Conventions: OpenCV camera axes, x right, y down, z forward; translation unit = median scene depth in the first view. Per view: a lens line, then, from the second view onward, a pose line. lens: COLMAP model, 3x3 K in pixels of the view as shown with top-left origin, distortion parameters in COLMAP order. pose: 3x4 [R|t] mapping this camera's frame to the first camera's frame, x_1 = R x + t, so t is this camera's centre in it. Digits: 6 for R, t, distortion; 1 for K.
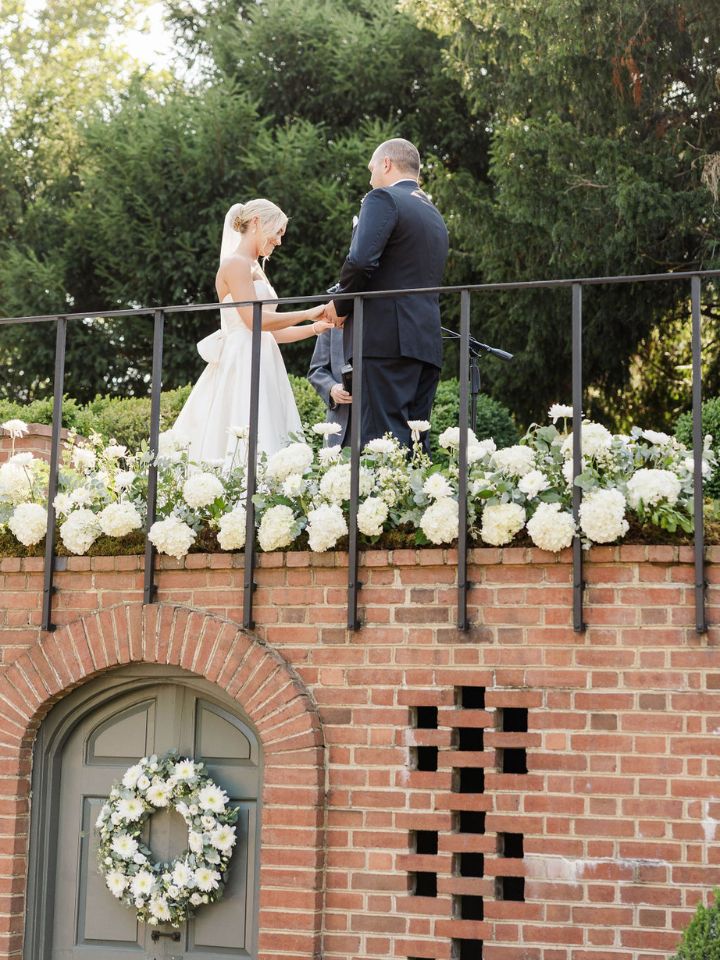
lens RADIAL K [[2017.5, 0, 342.0], [0, 2017.5, 357.7], [0, 0, 1]] dist [0.029426, 0.048617]
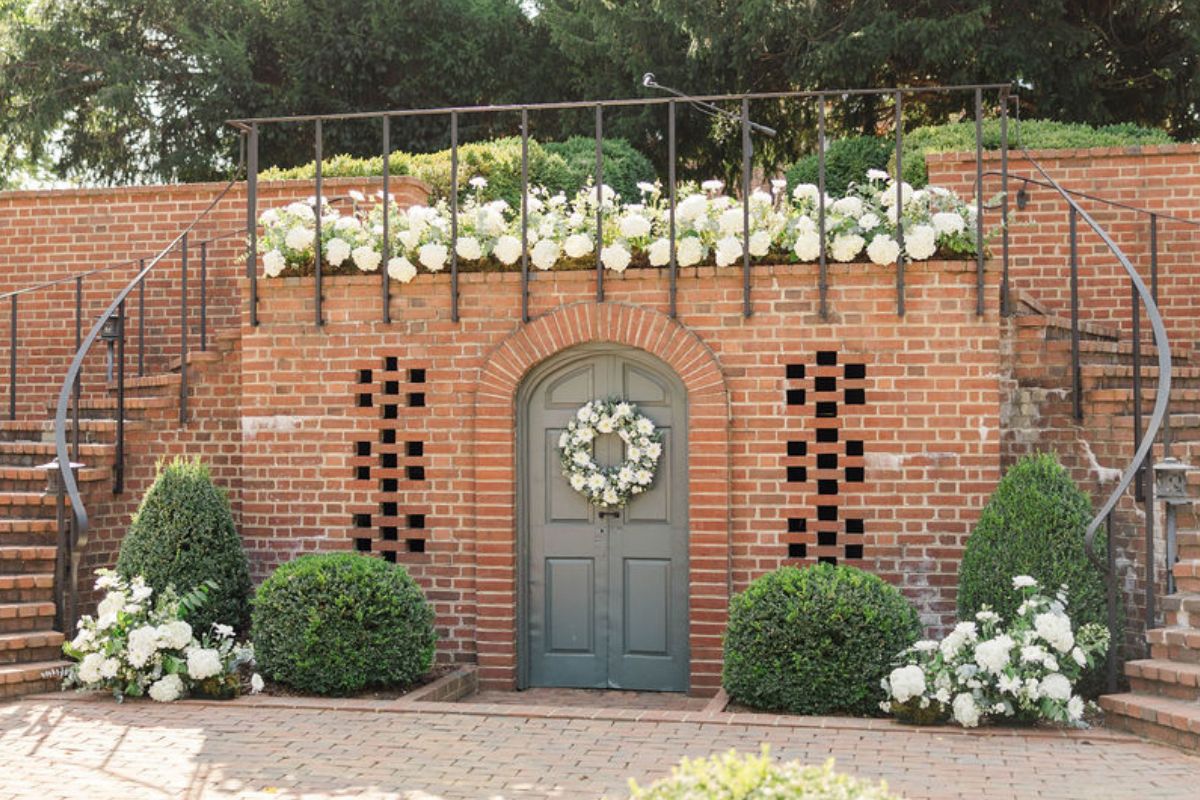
lens RADIAL K [[1573.0, 0, 594.8], [0, 1573.0, 374.1], [0, 0, 1]] dist [-0.007392, -0.009895]
pose [[0.982021, -0.022885, 0.187381, -0.332718], [-0.008907, 0.985901, 0.167091, -0.022271], [-0.188563, -0.165756, 0.967972, -0.151095]]
